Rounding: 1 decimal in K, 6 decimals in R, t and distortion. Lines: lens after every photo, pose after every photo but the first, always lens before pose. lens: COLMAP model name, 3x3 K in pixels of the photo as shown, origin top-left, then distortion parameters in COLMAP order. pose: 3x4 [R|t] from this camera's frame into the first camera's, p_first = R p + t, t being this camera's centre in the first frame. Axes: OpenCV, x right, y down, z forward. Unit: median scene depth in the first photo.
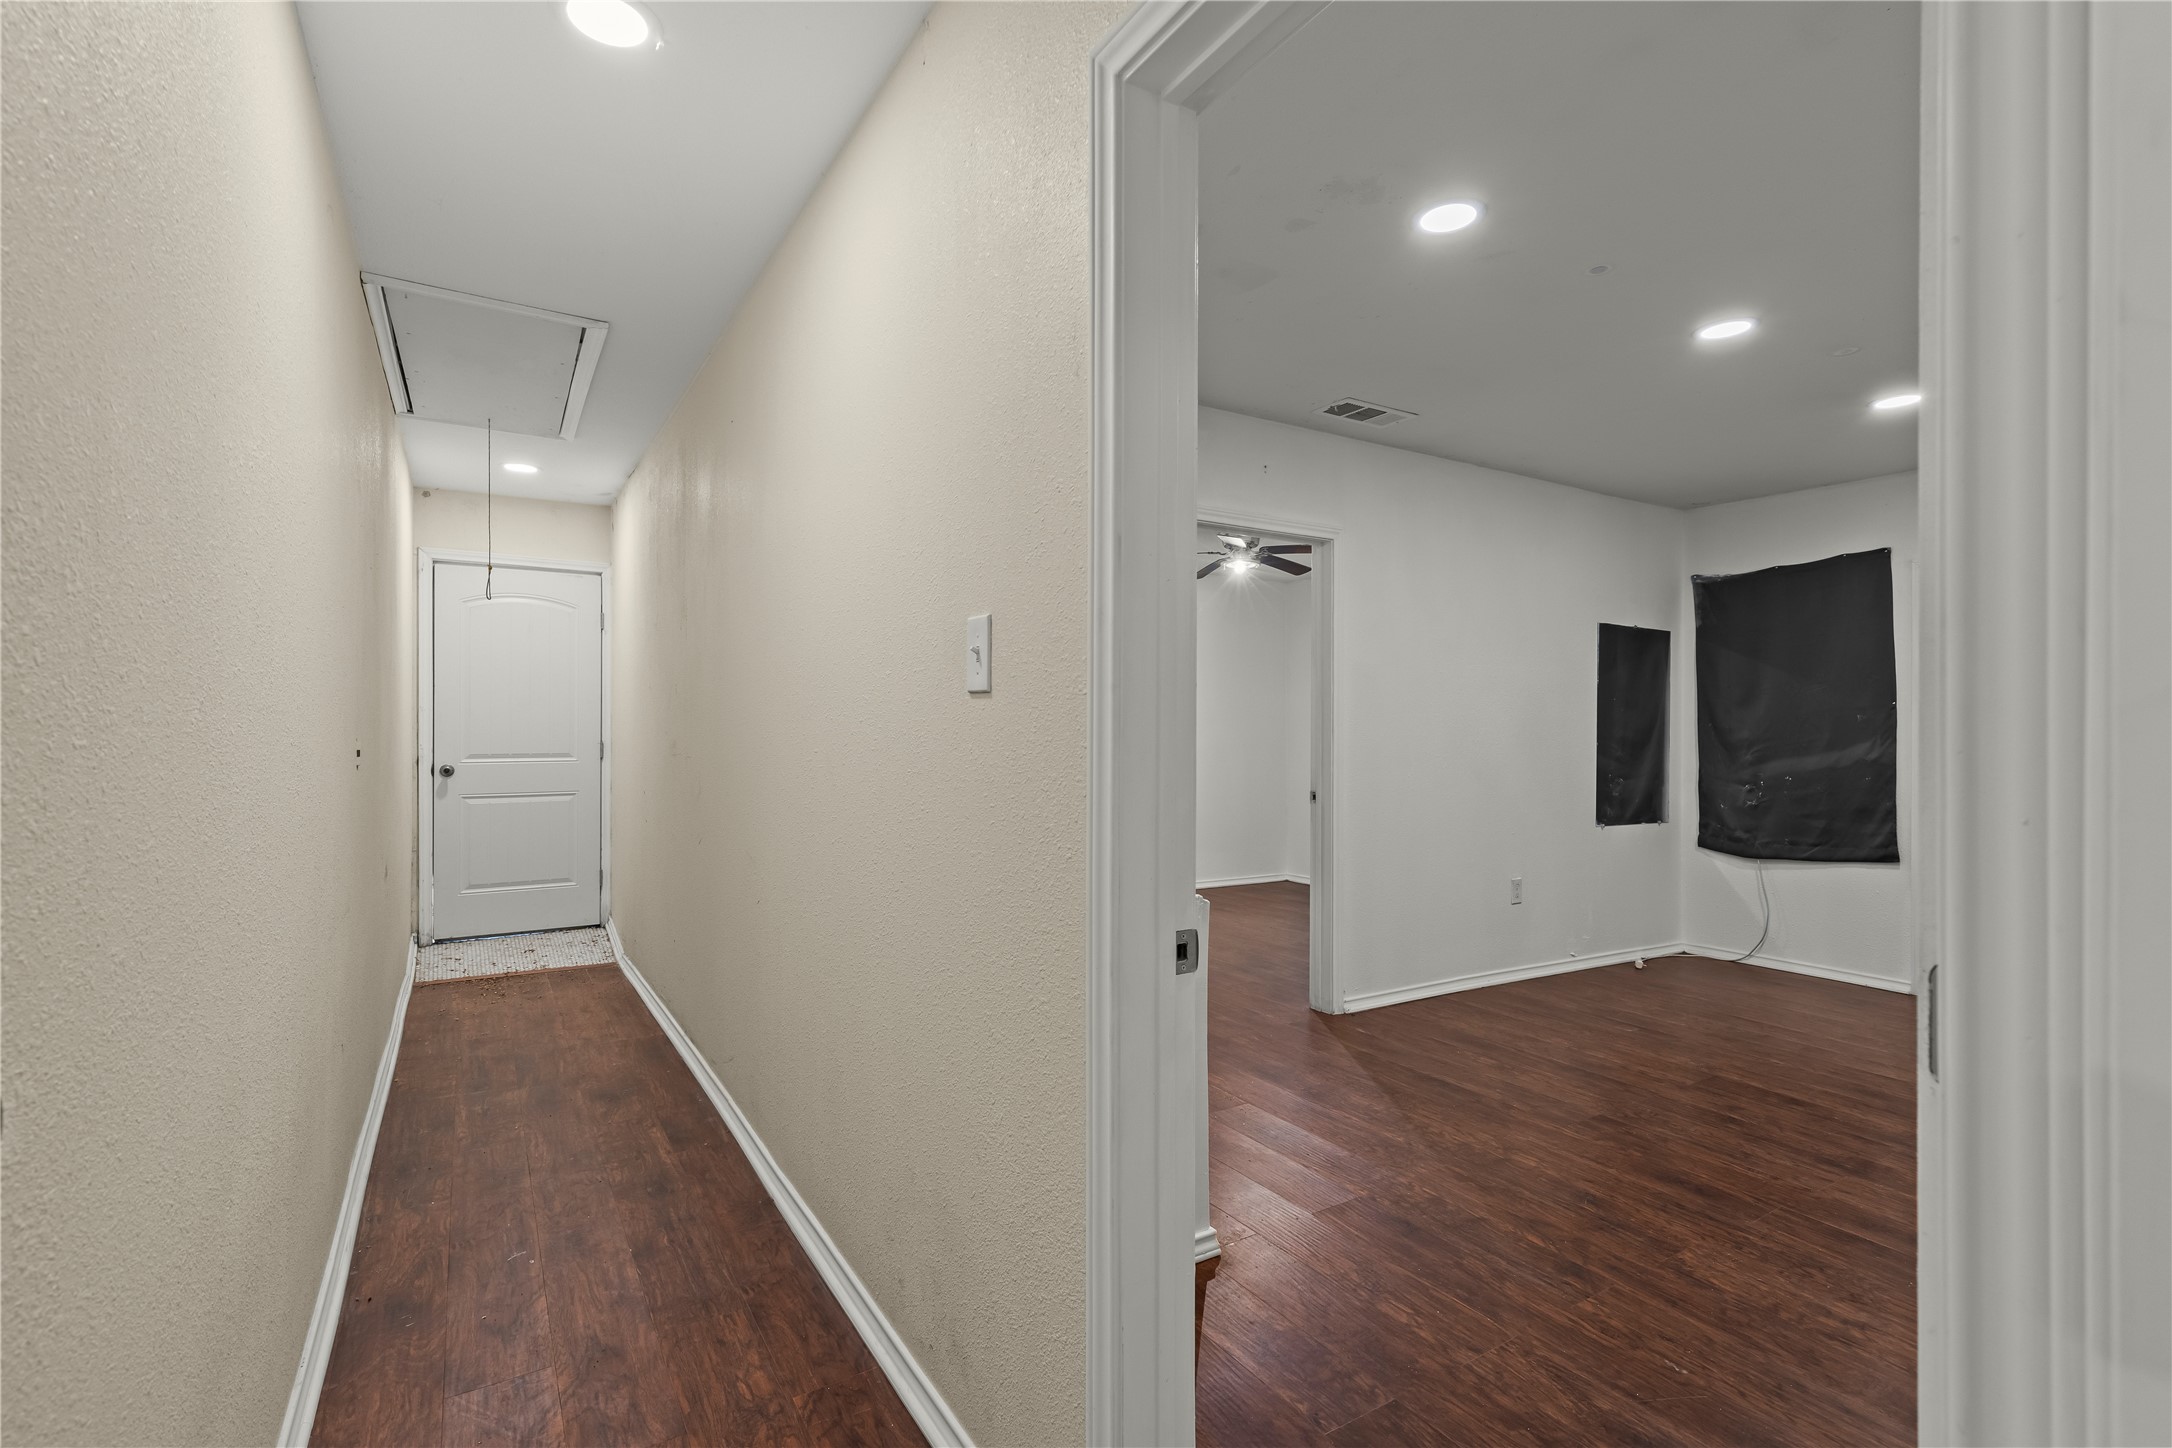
lens RADIAL K [[980.3, 0, 1060.0], [0, 980.3, 723.3], [0, 0, 1]] dist [-0.002598, -0.000741]
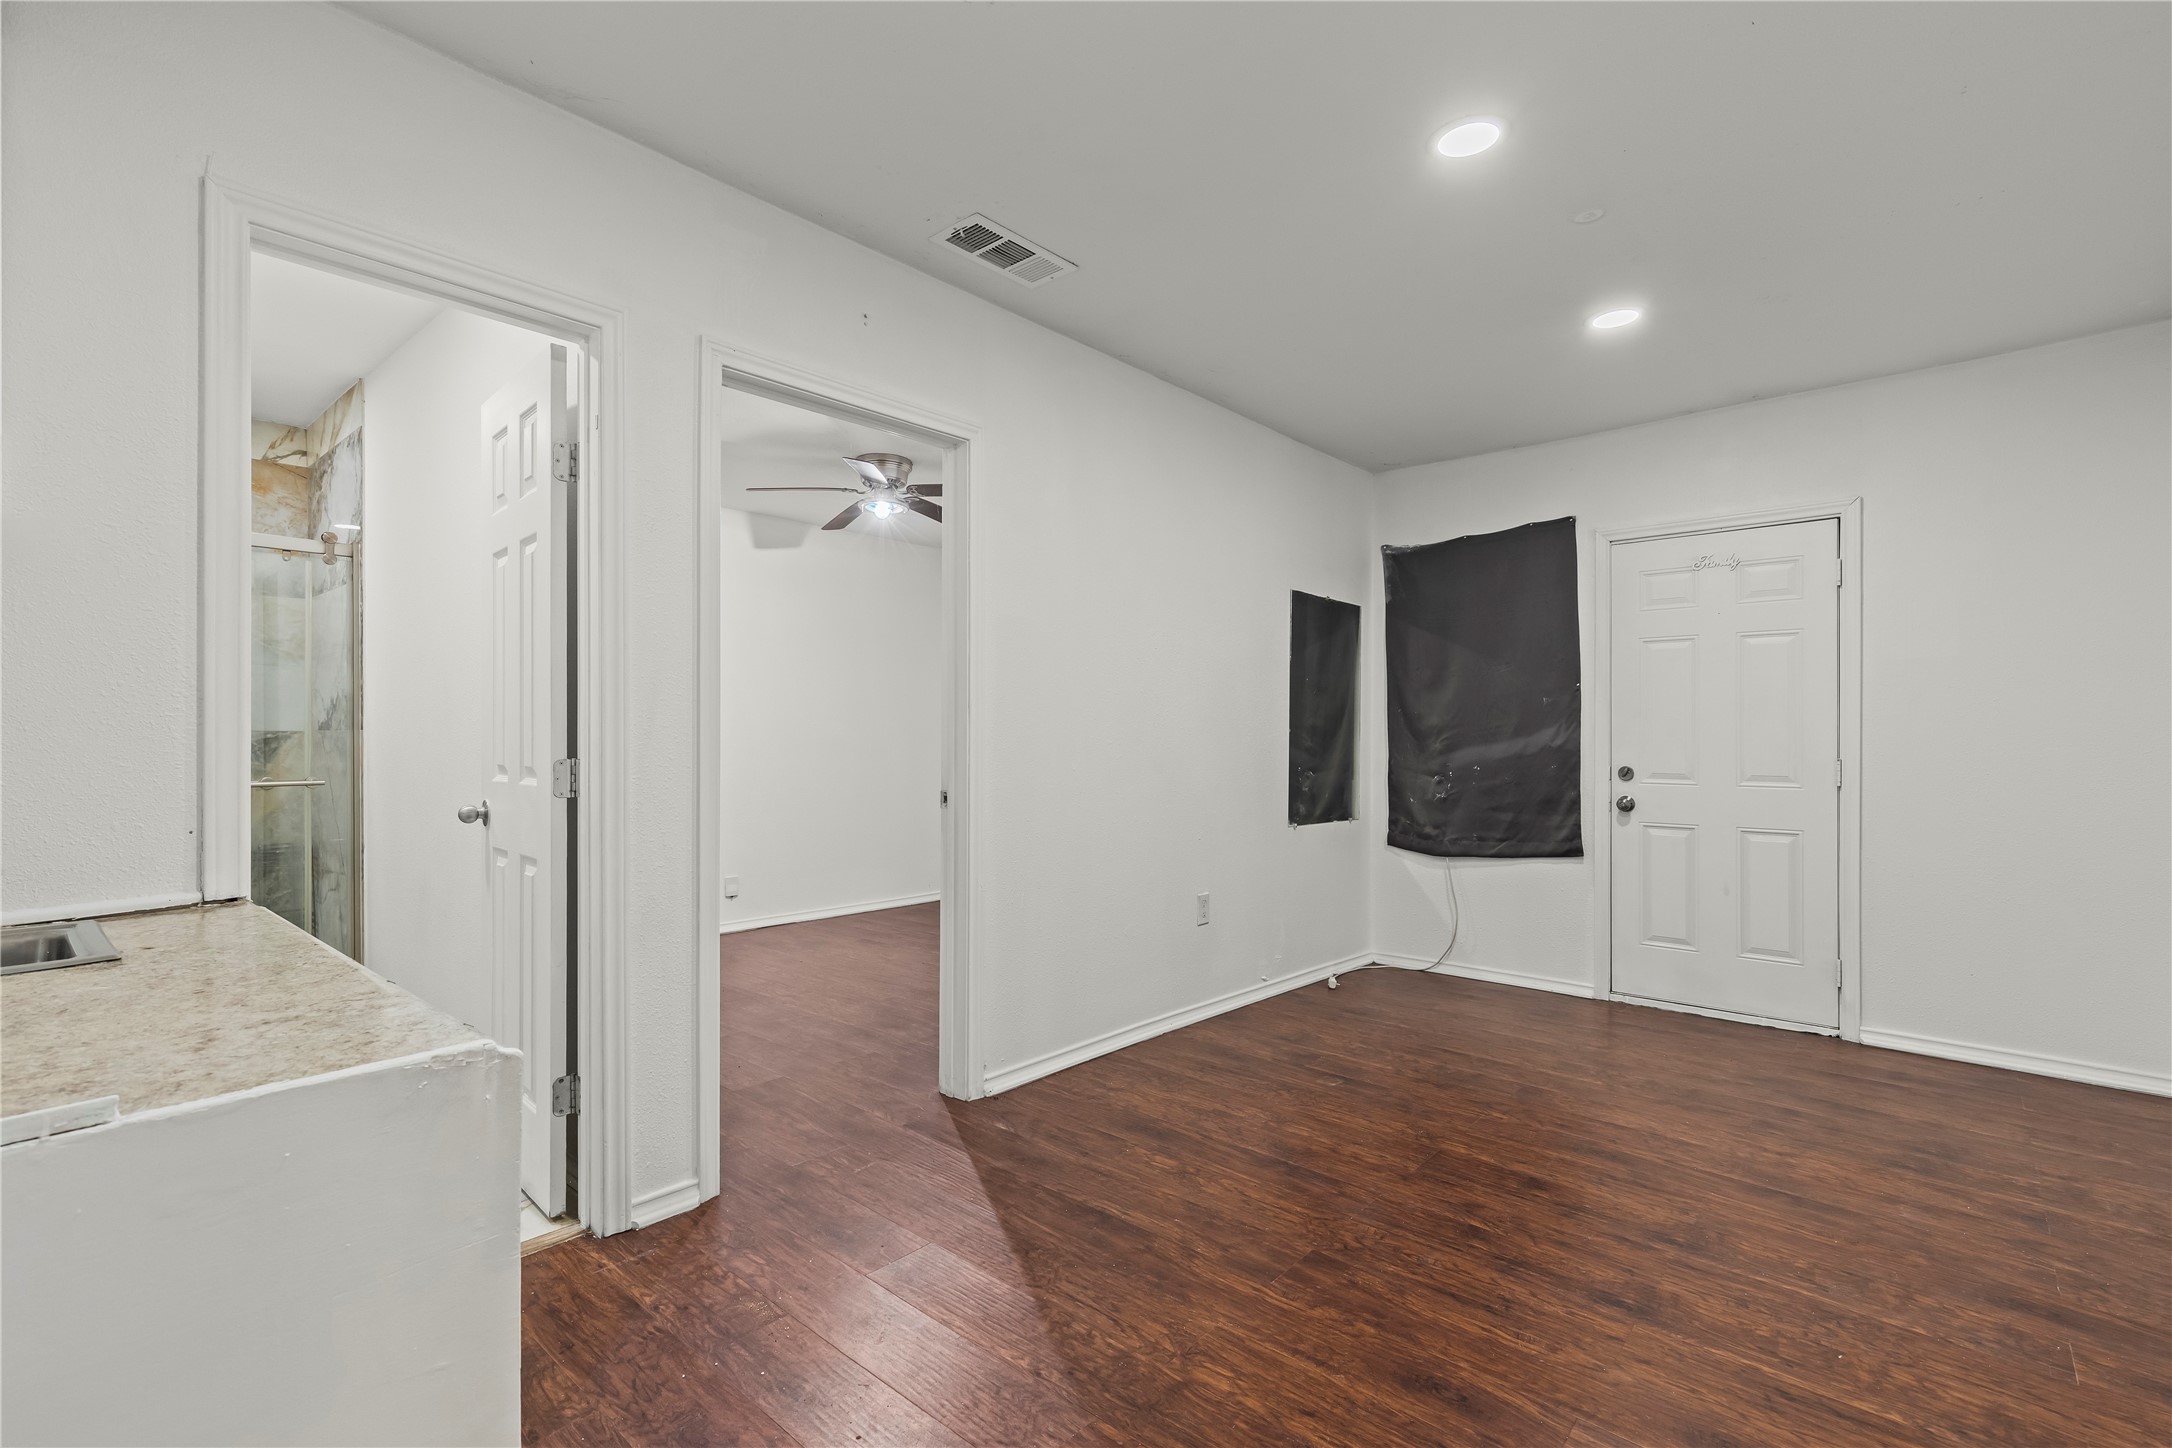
lens RADIAL K [[980.8, 0, 1073.7], [0, 980.8, 730.7], [0, 0, 1]] dist [0.003368, -0.000251]
pose [[0.954714, -0.000328, 0.297525, 0.137014], [-0.000153, 0.999999, 0.001595, 0.024335], [-0.297526, -0.001568, 0.954713, 0.288054]]
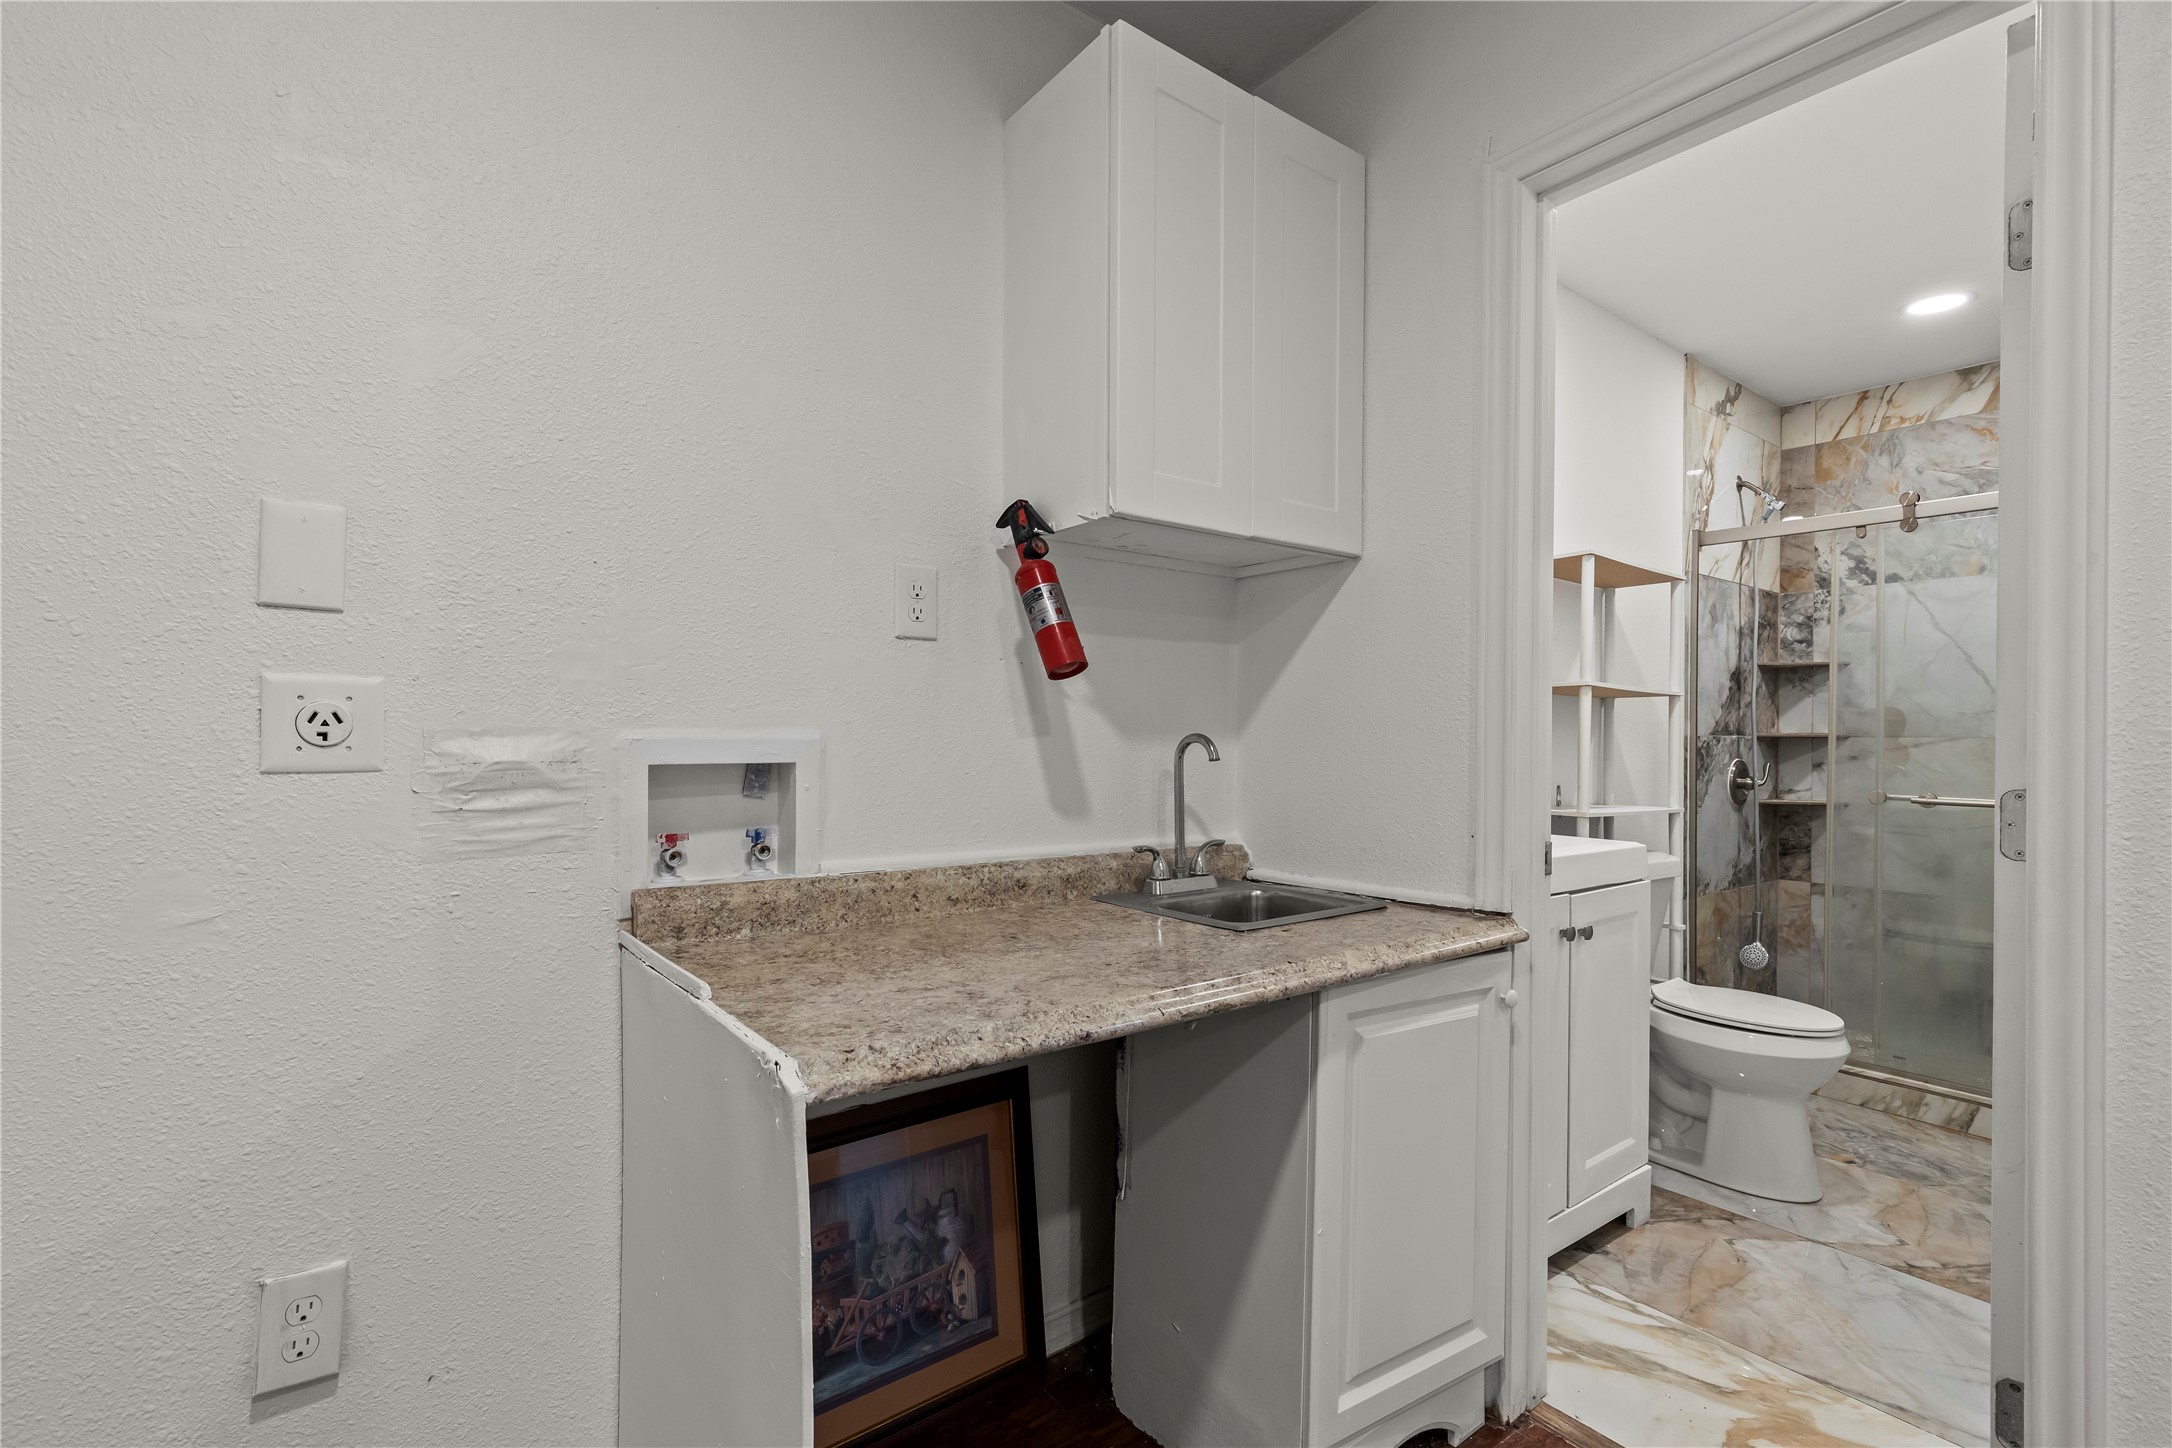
lens RADIAL K [[980.8, 0, 1073.7], [0, 980.8, 730.7], [0, 0, 1]] dist [0.003368, -0.000251]
pose [[0.104235, -0.002115, -0.994550, 0.290816], [-0.002332, 0.999994, -0.002371, 0.024983], [0.994550, 0.002567, 0.104229, 0.578877]]
